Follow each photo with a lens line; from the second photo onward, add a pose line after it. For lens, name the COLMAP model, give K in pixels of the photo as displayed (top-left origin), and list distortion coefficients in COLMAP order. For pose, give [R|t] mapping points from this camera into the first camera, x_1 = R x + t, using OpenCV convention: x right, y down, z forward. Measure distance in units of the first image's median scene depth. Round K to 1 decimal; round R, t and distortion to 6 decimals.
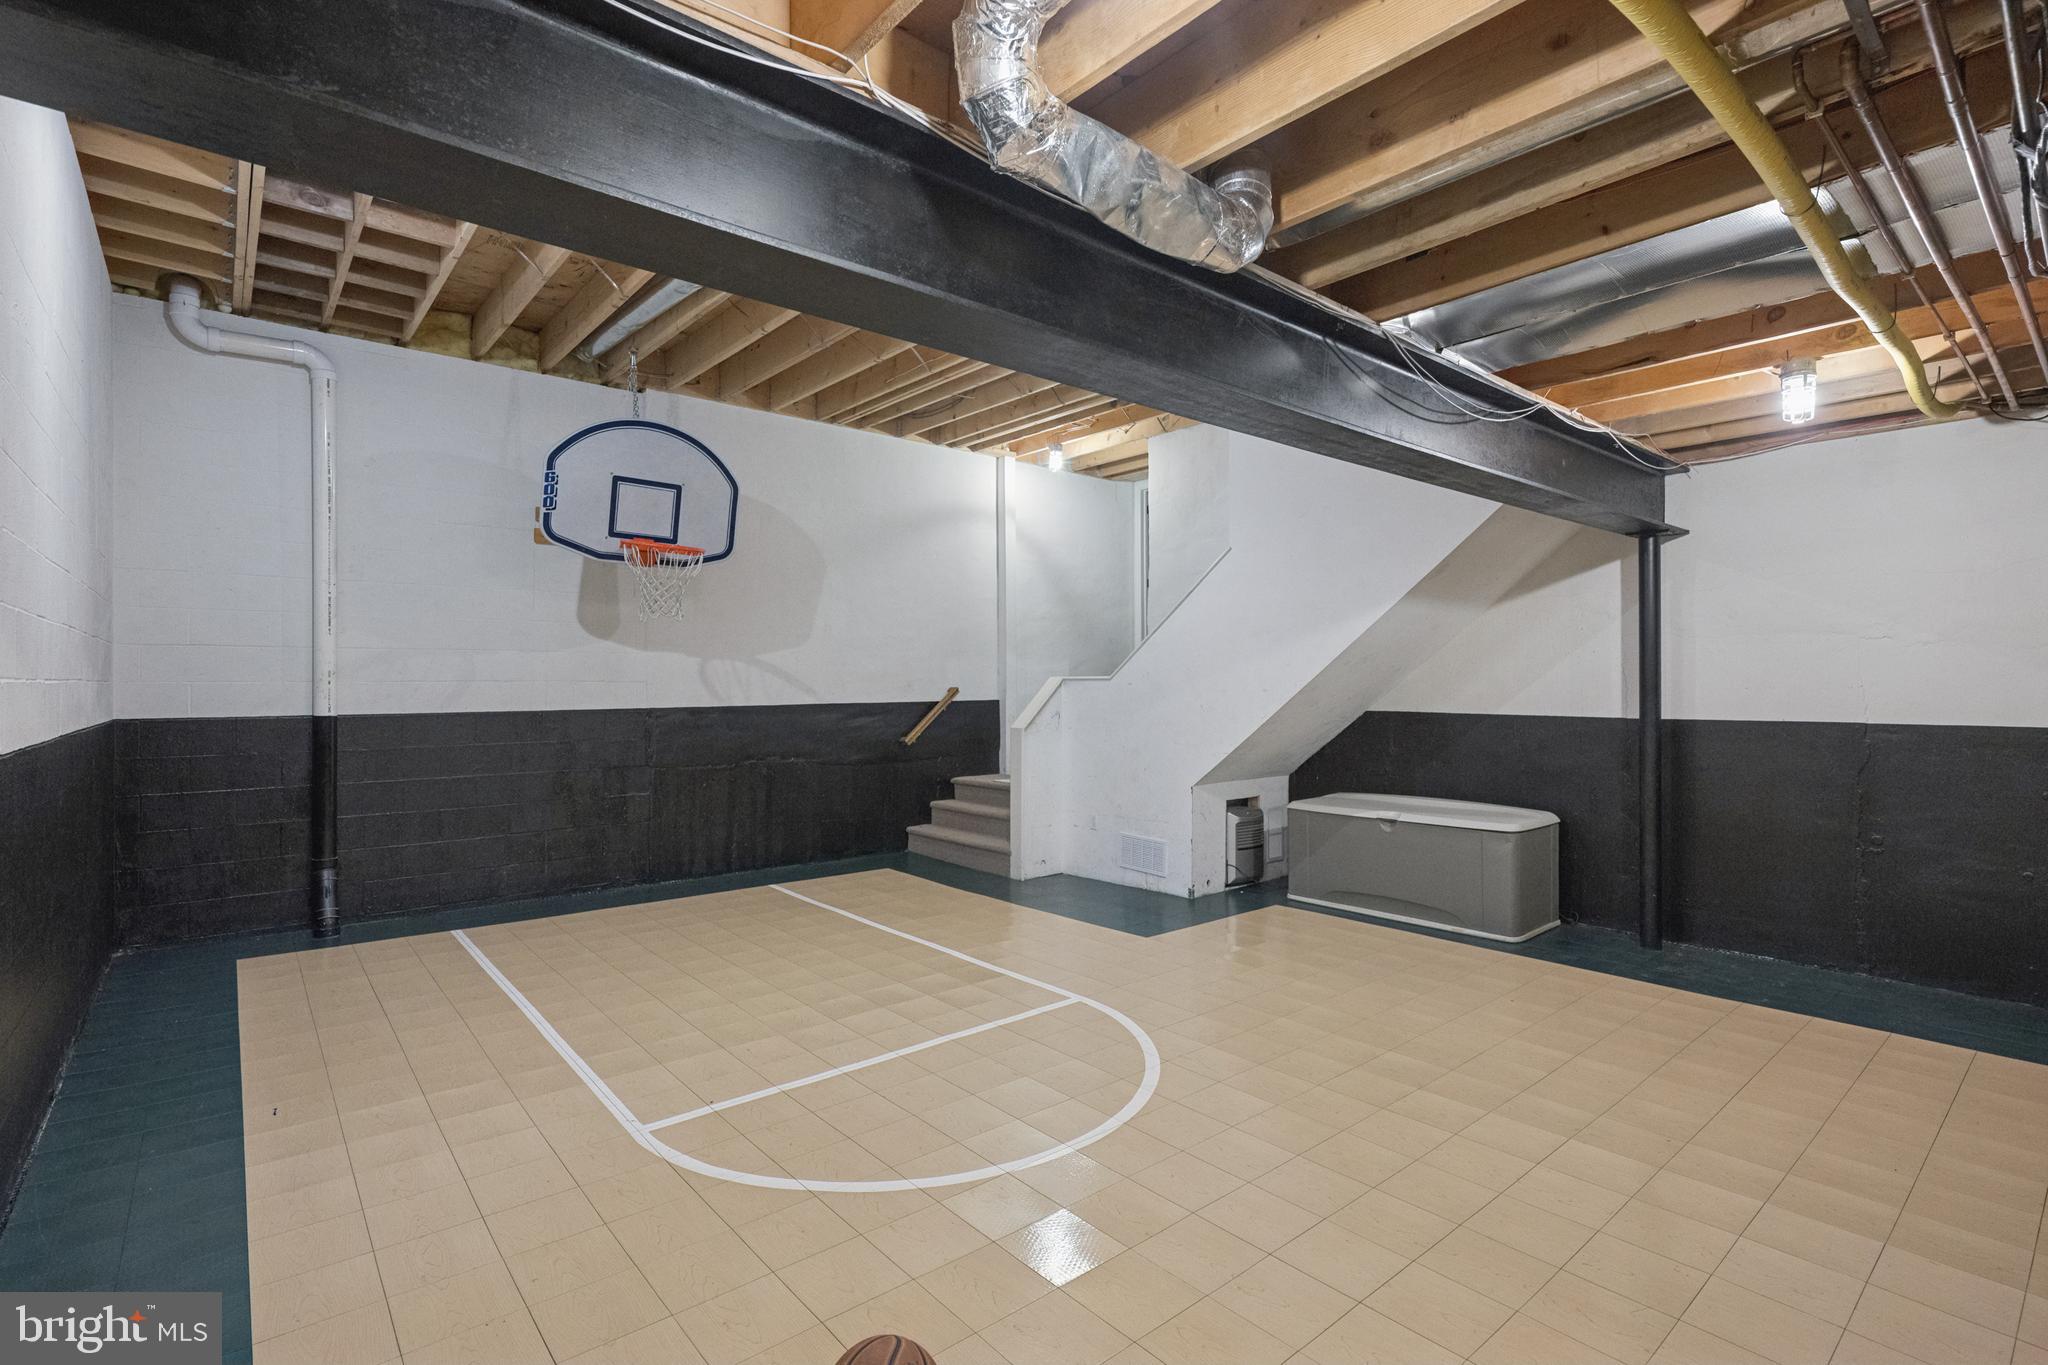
lens RADIAL K [[960.3, 0, 1016.1], [0, 960.3, 691.2], [0, 0, 1]] dist [-0.002663, -0.000299]
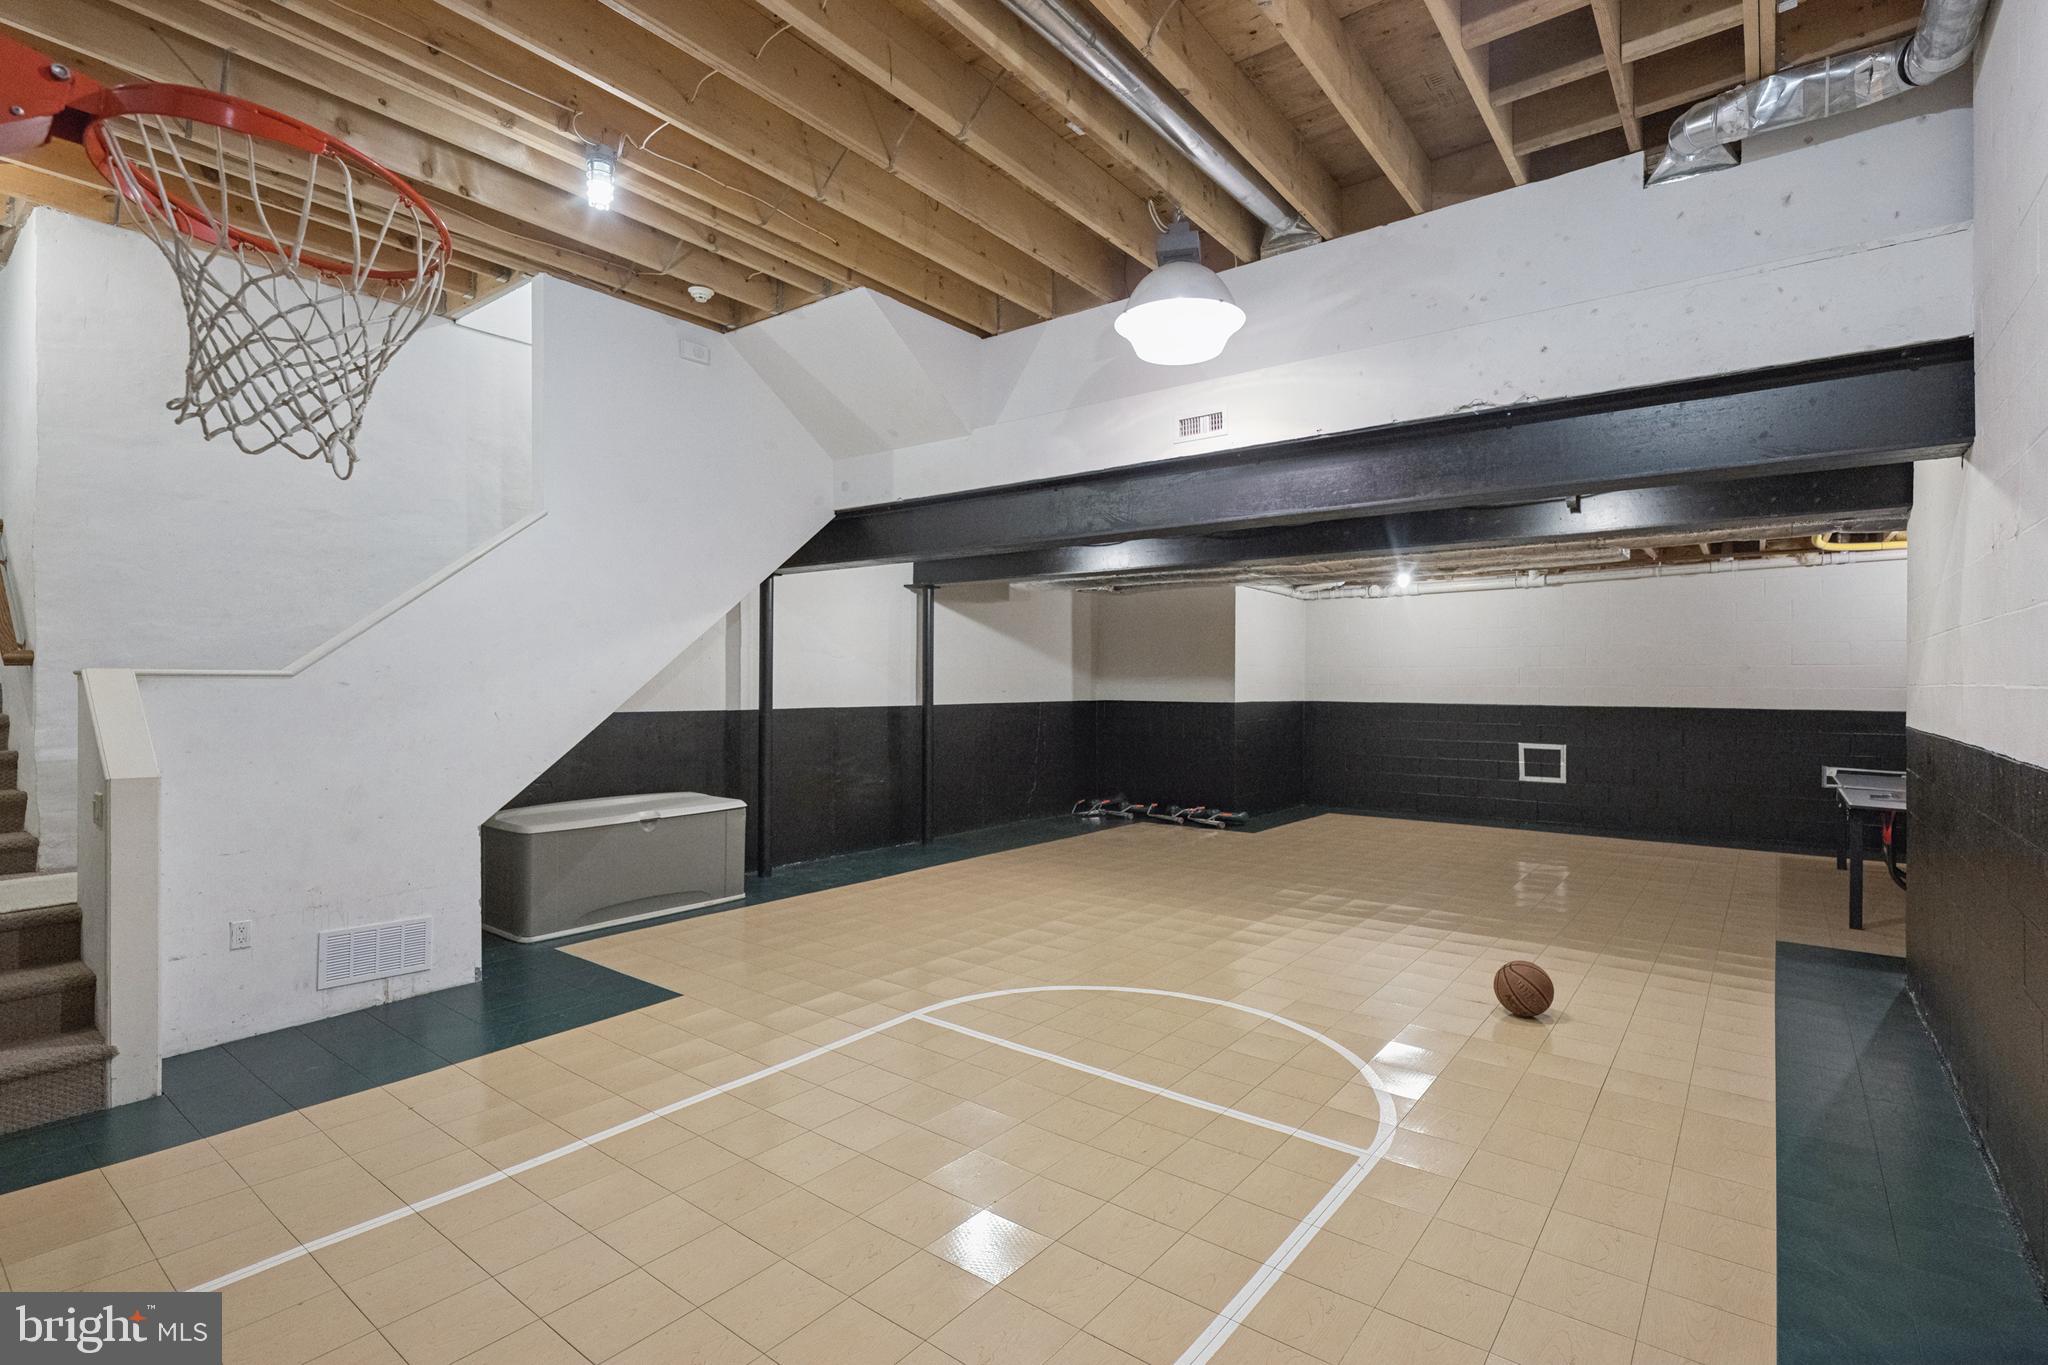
lens RADIAL K [[960.3, 0, 1015.8], [0, 960.3, 673.5], [0, 0, 1]] dist [-0.002663, -0.000299]
pose [[-0.202636, 0.008866, 0.979214, -0.625376], [0.009342, 0.999931, -0.007120, -0.008108], [-0.979210, 0.007705, -0.202705, 0.763224]]
